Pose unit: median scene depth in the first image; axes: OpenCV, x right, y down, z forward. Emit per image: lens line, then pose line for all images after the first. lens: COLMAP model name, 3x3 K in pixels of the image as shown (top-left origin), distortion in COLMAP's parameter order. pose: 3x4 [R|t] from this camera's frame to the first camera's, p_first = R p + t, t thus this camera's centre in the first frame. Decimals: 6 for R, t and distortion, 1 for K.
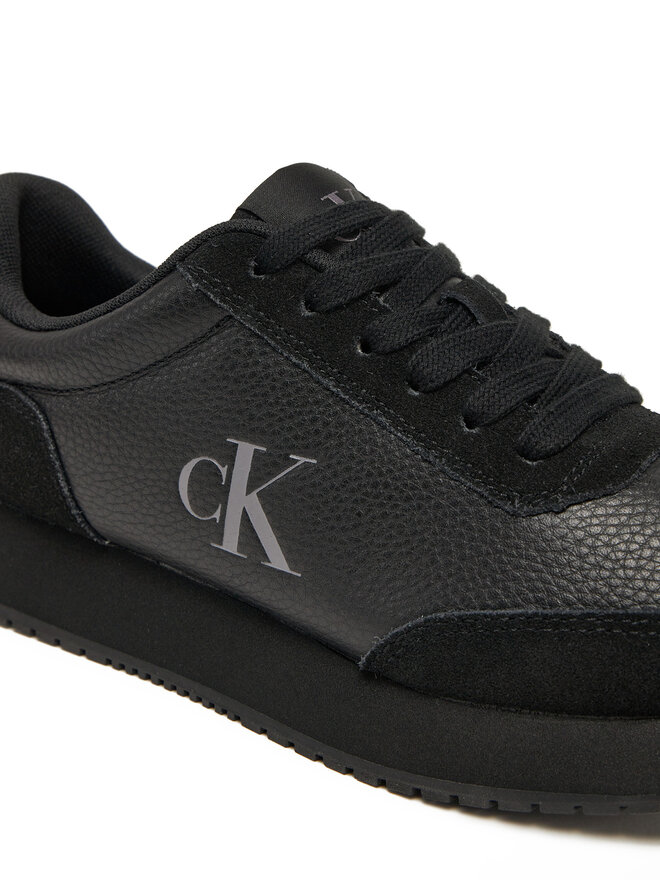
lens RADIAL K [[1491.0, 0, 327.6], [0, 1491.0, 445.2], [0, 0, 1]] dist [-0.206351, 0.000000]
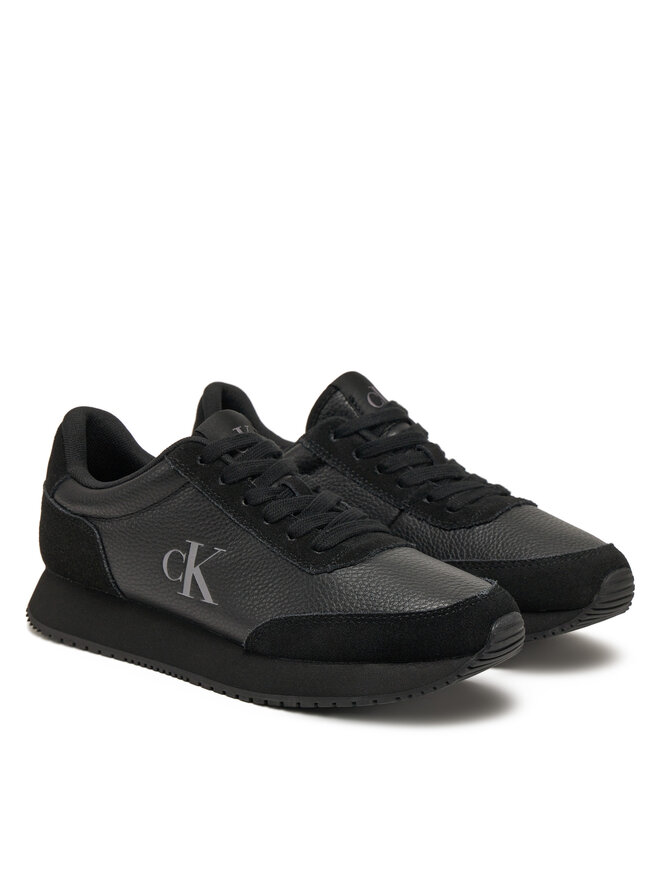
lens RADIAL K [[2572.6, 0, 329.8], [0, 2572.6, 439.2], [0, 0, 1]] dist [-0.696981, 0.000000]
pose [[0.997041, 0.018106, -0.074711, 0.394377], [-0.028564, 0.989542, -0.141389, 0.353250], [0.071370, 0.143105, 0.987131, -2.518968]]
